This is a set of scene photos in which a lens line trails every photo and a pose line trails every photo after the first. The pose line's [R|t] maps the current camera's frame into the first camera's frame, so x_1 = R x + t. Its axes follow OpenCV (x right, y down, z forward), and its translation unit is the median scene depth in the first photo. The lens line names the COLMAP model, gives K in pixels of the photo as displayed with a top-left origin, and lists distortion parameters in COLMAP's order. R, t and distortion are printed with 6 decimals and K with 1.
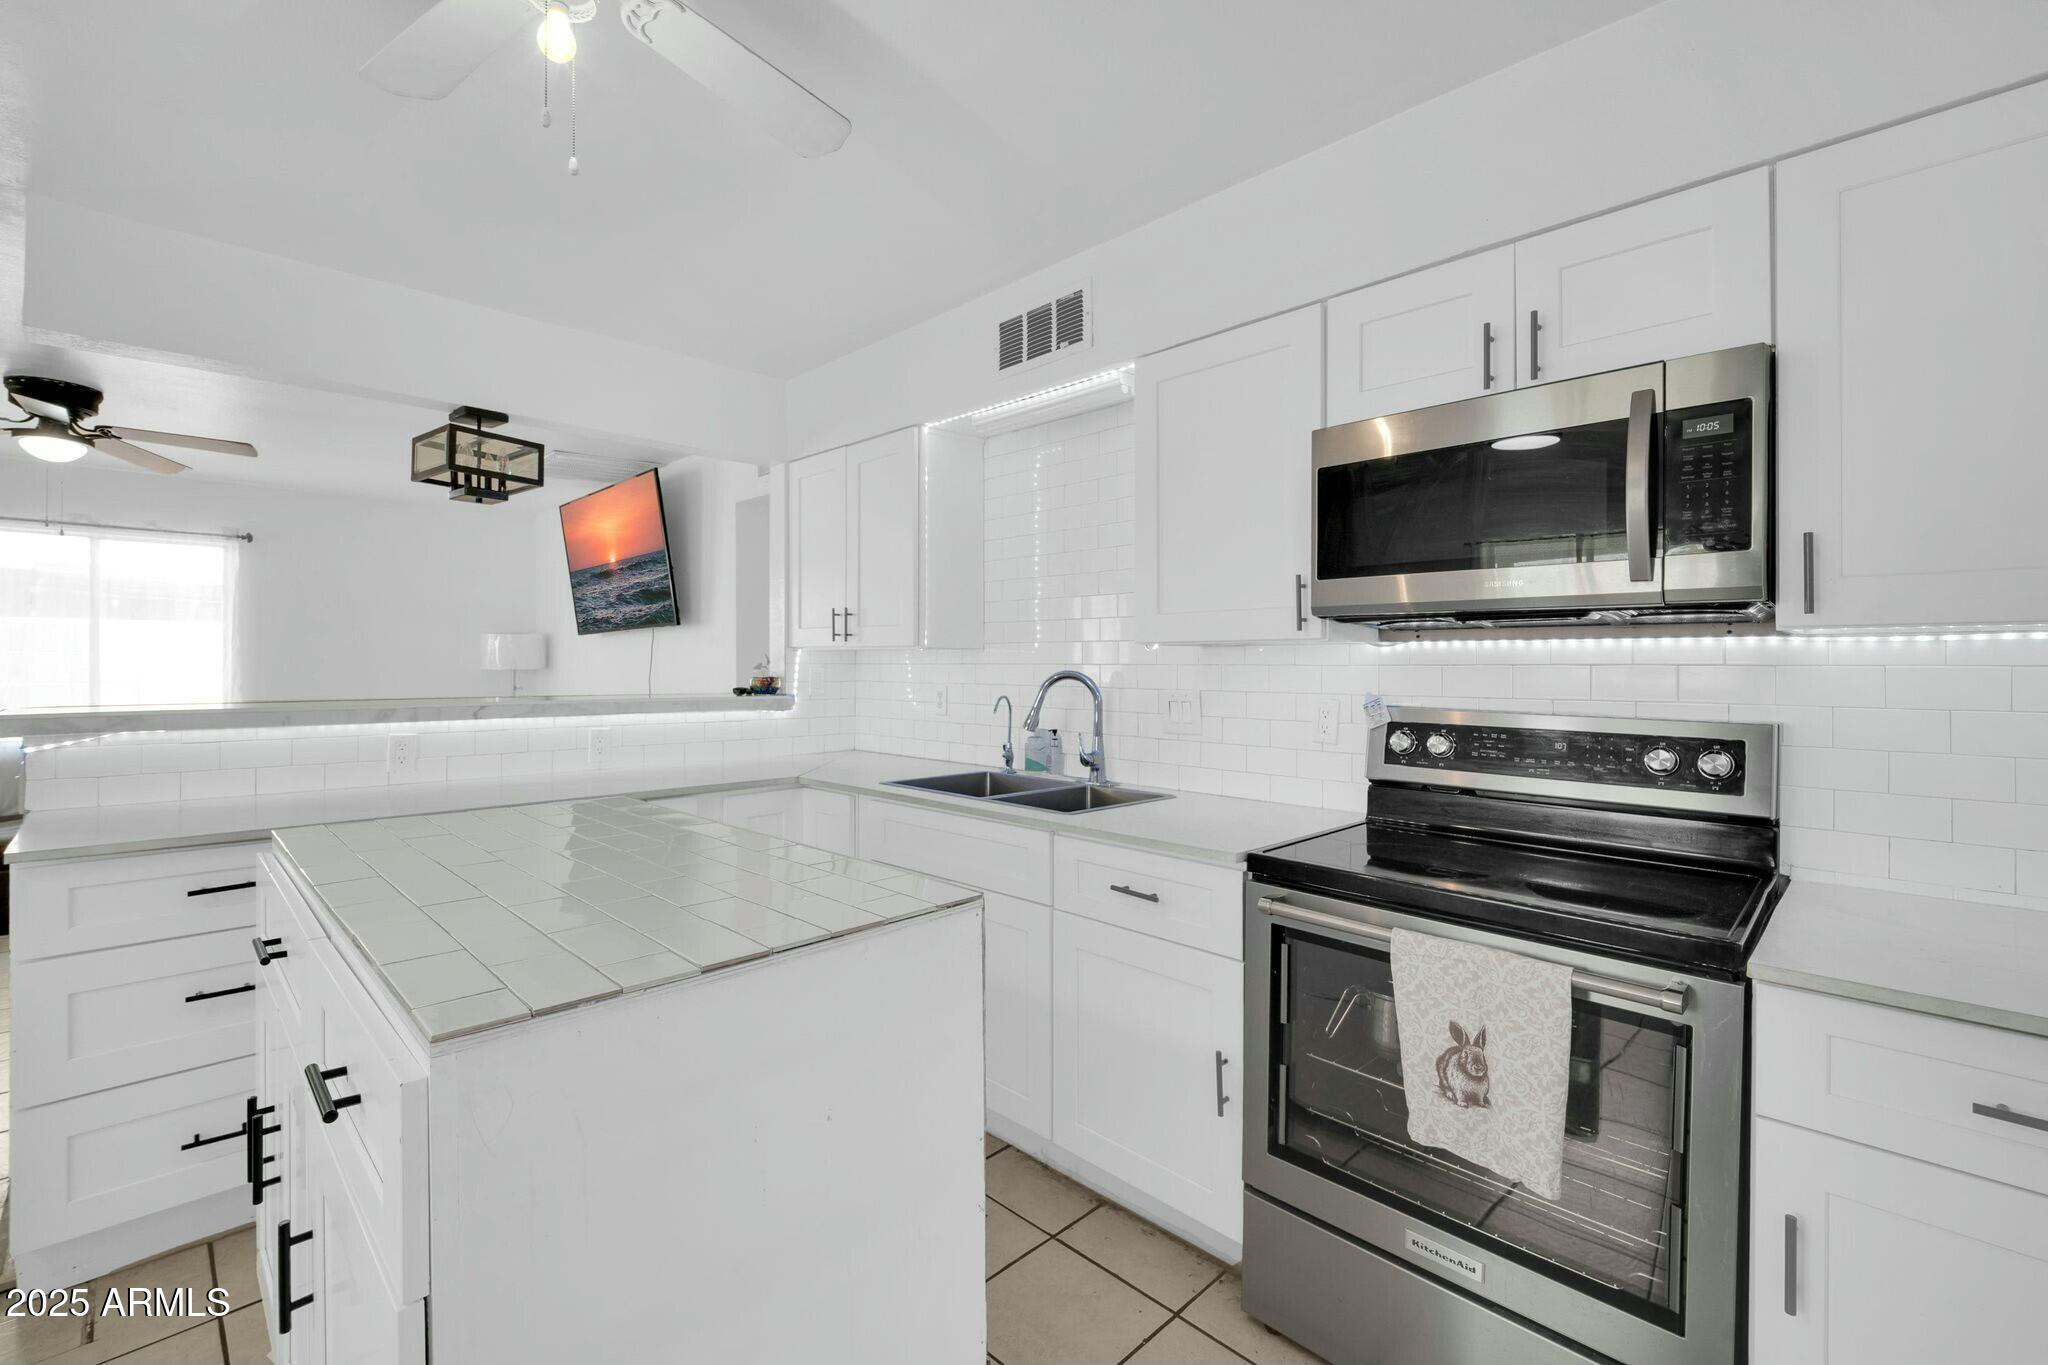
lens RADIAL K [[879.7, 0, 1024.0], [0, 879.7, 682.5], [0, 0, 1]] dist [-0.000867, -0.000098]
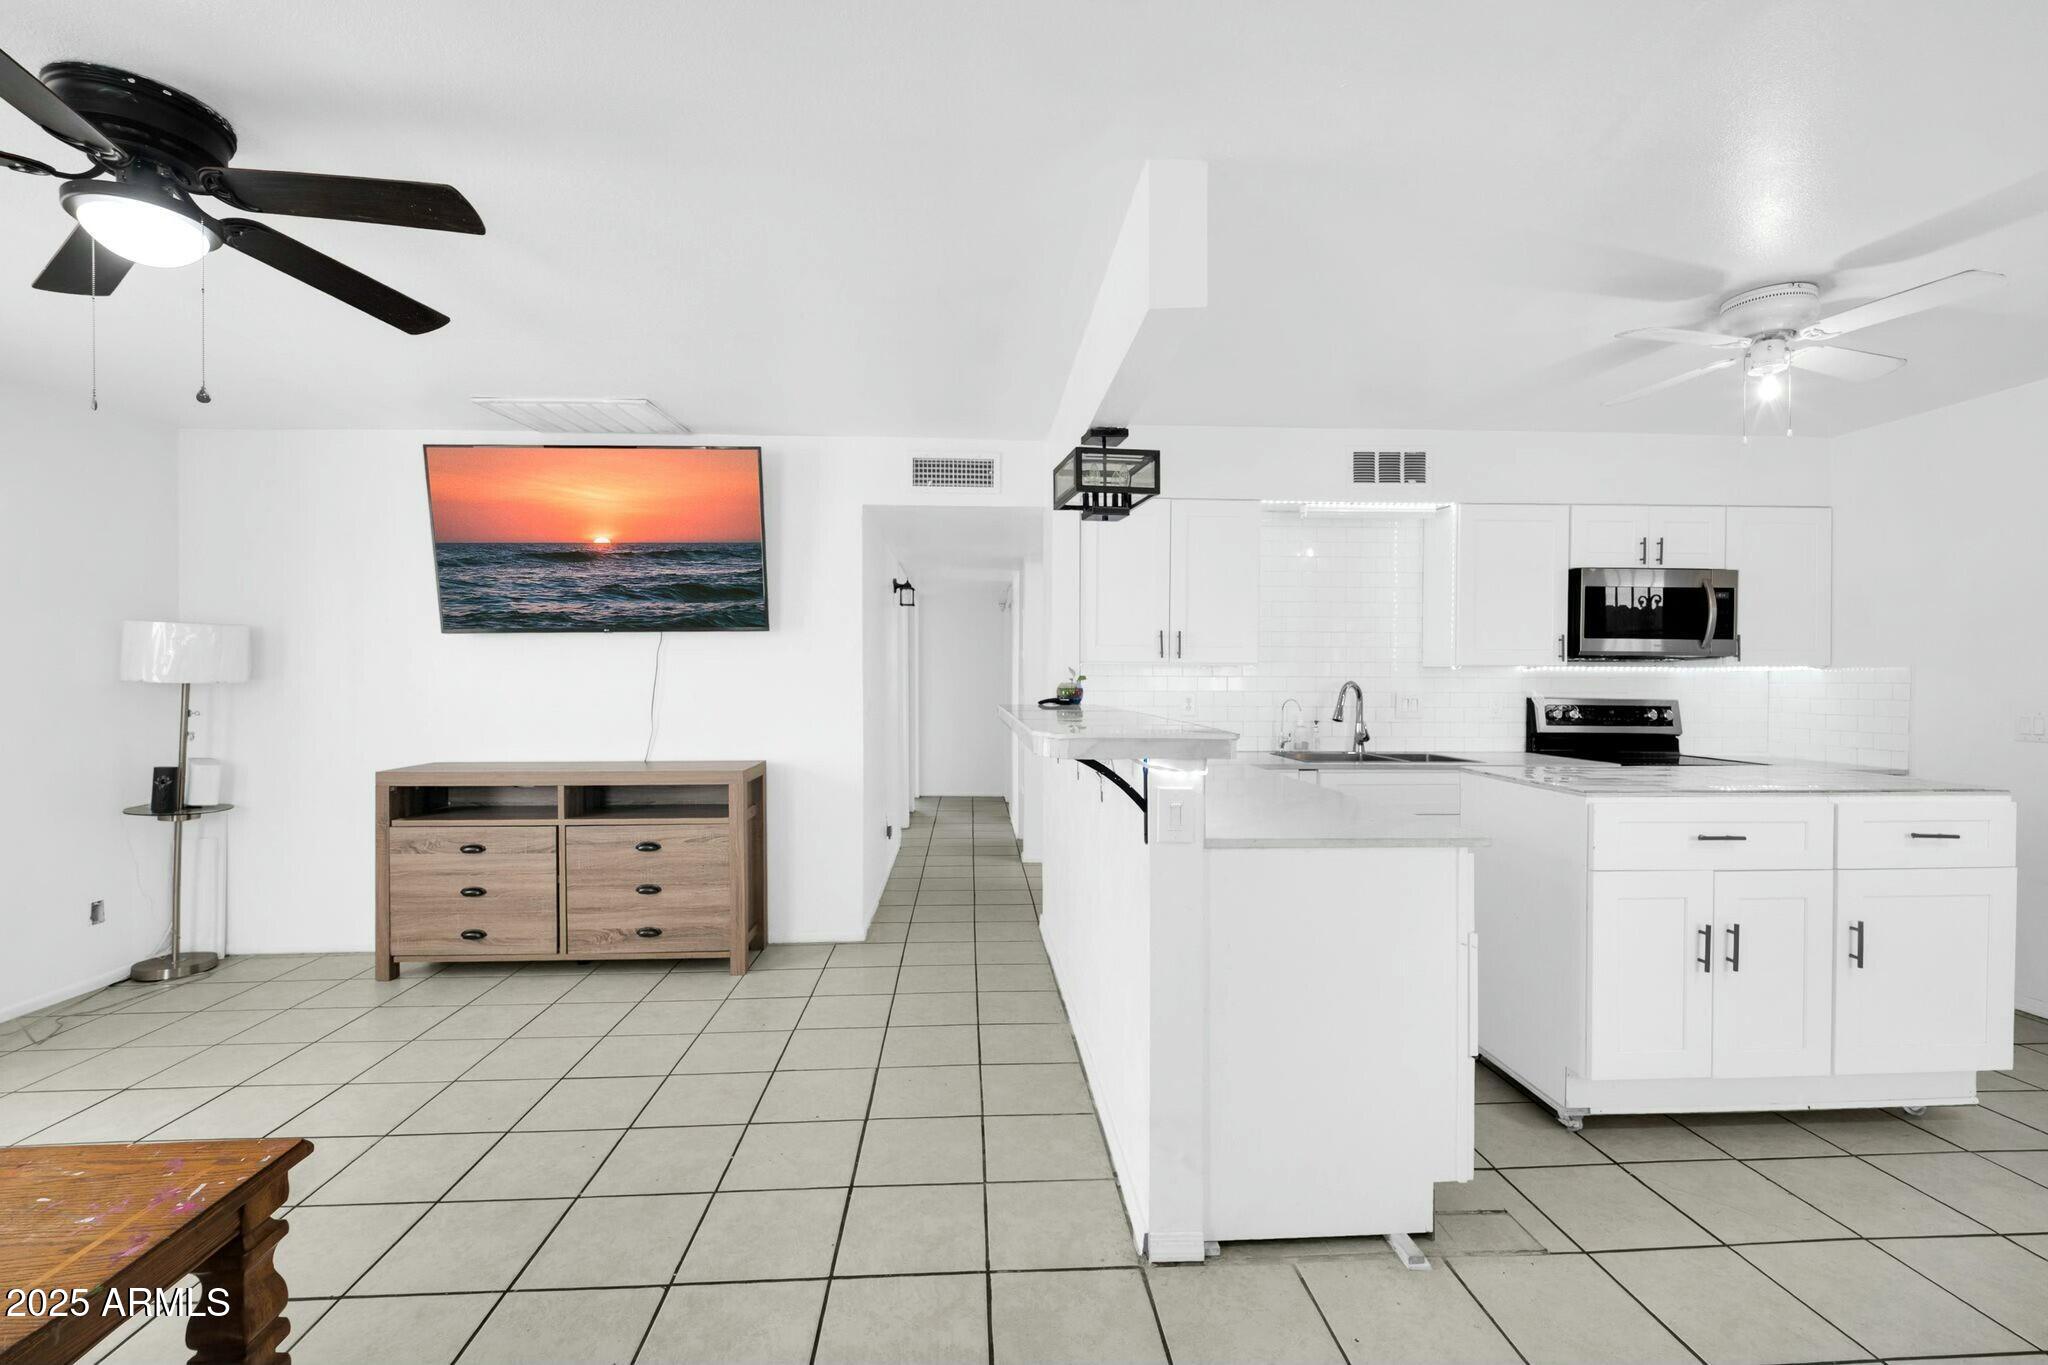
lens RADIAL K [[867.0, 0, 1024.0], [0, 867.0, 682.5], [0, 0, 1]] dist [0.000053, -0.002854]
pose [[0.663628, -0.012398, 0.747960, -0.859163], [0.012940, 0.999903, 0.005094, -0.015612], [-0.747951, 0.006298, 0.663724, 0.249482]]
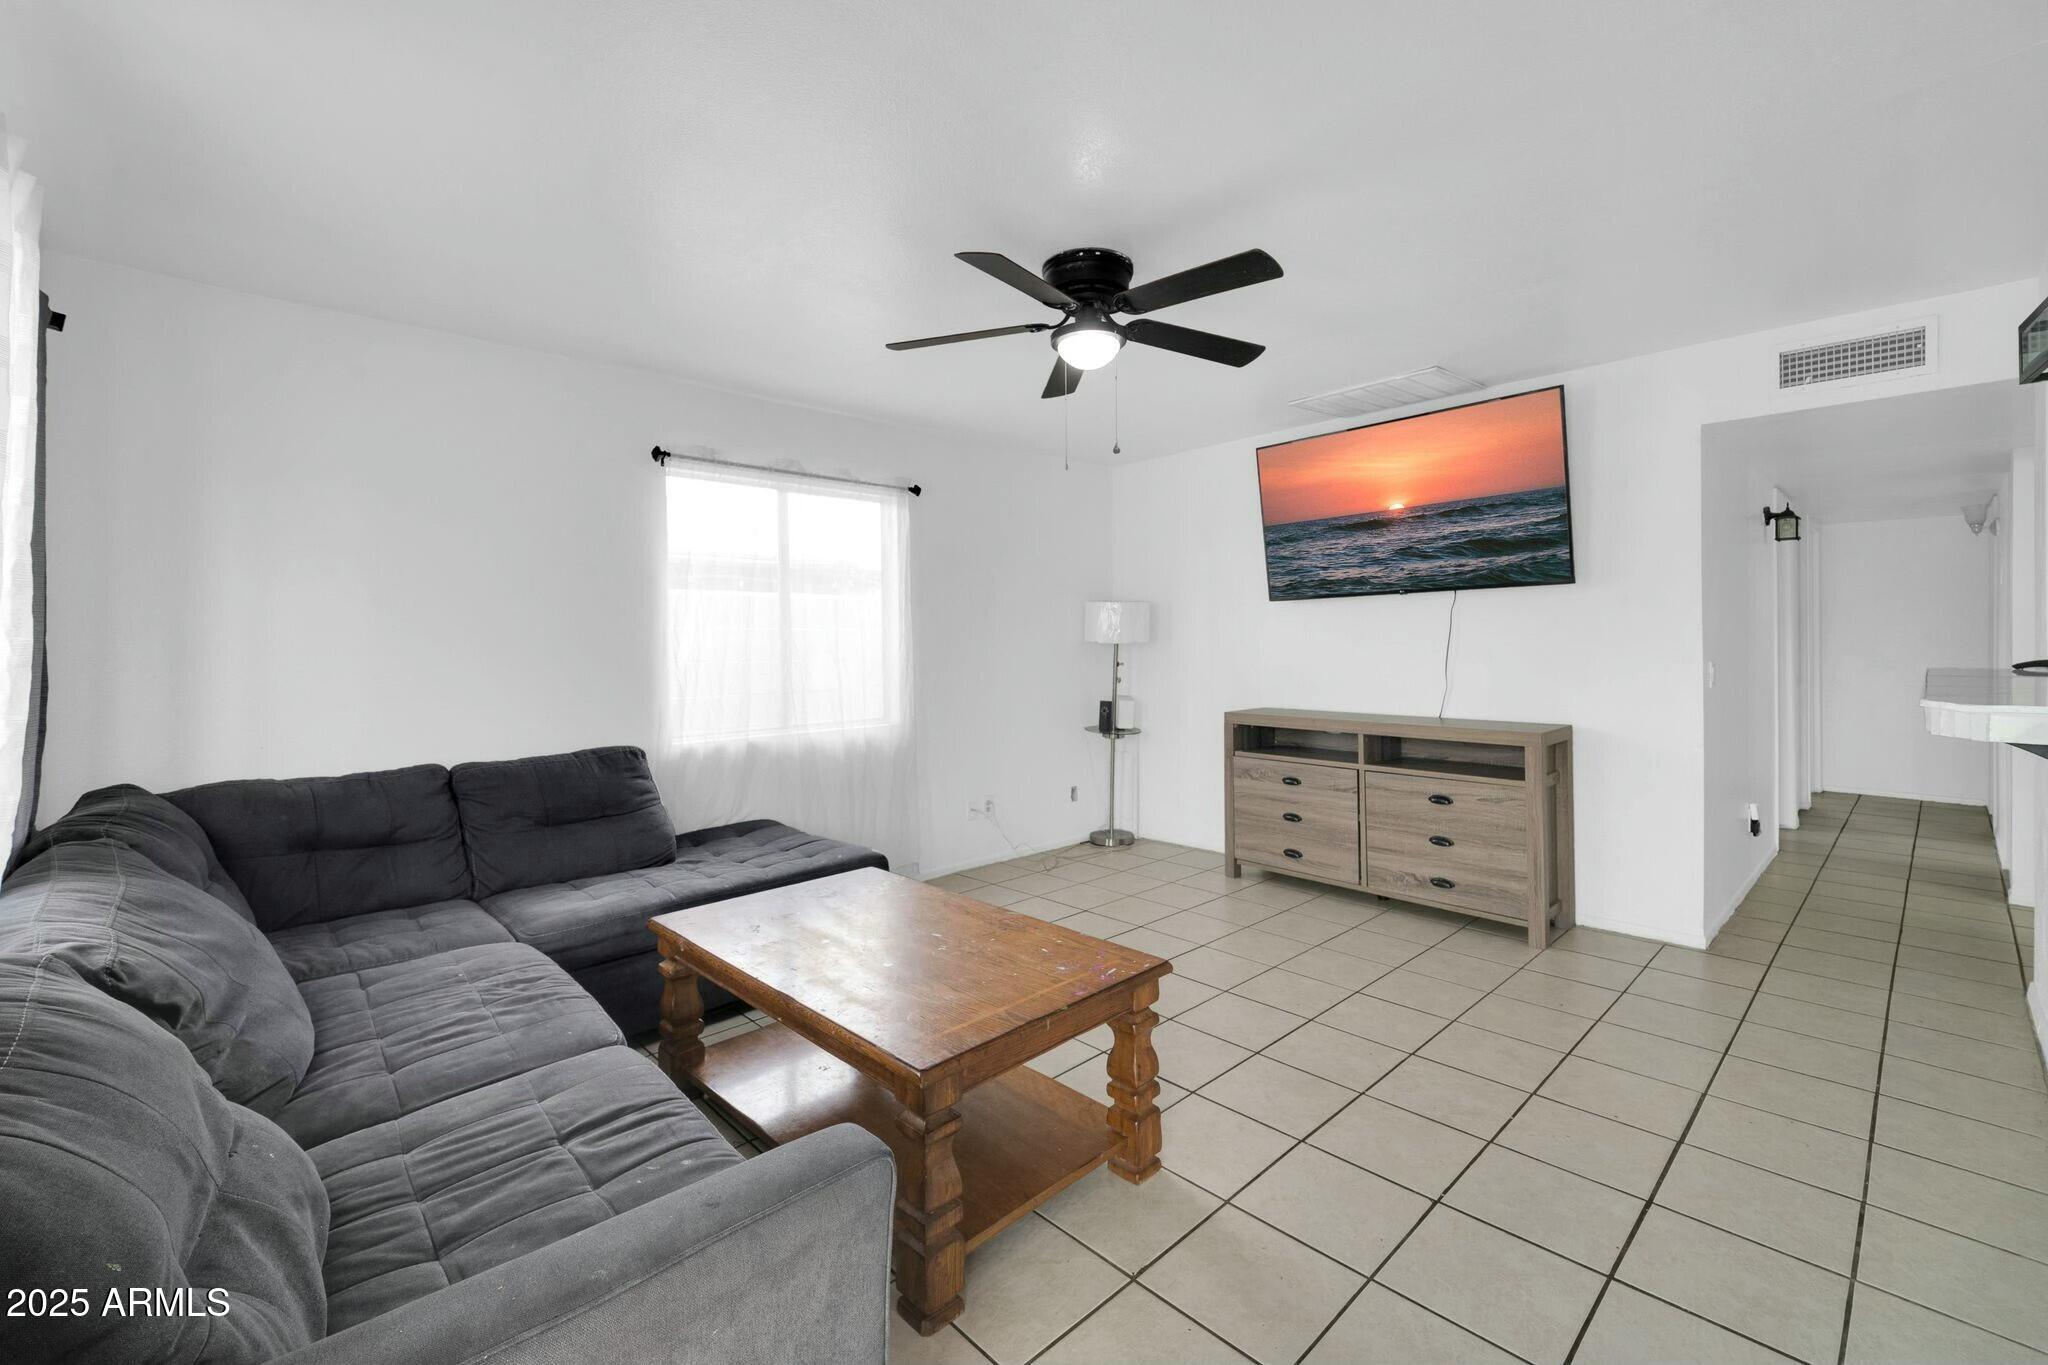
lens RADIAL K [[877.6, 0, 1029.9], [0, 877.6, 640.6], [0, 0, 1]] dist [-0.000834, -0.000125]
pose [[0.999323, -0.017723, -0.032249, -0.853253], [0.017415, 0.999800, -0.009807, -0.014349], [0.032416, 0.009239, 0.999432, 0.194445]]
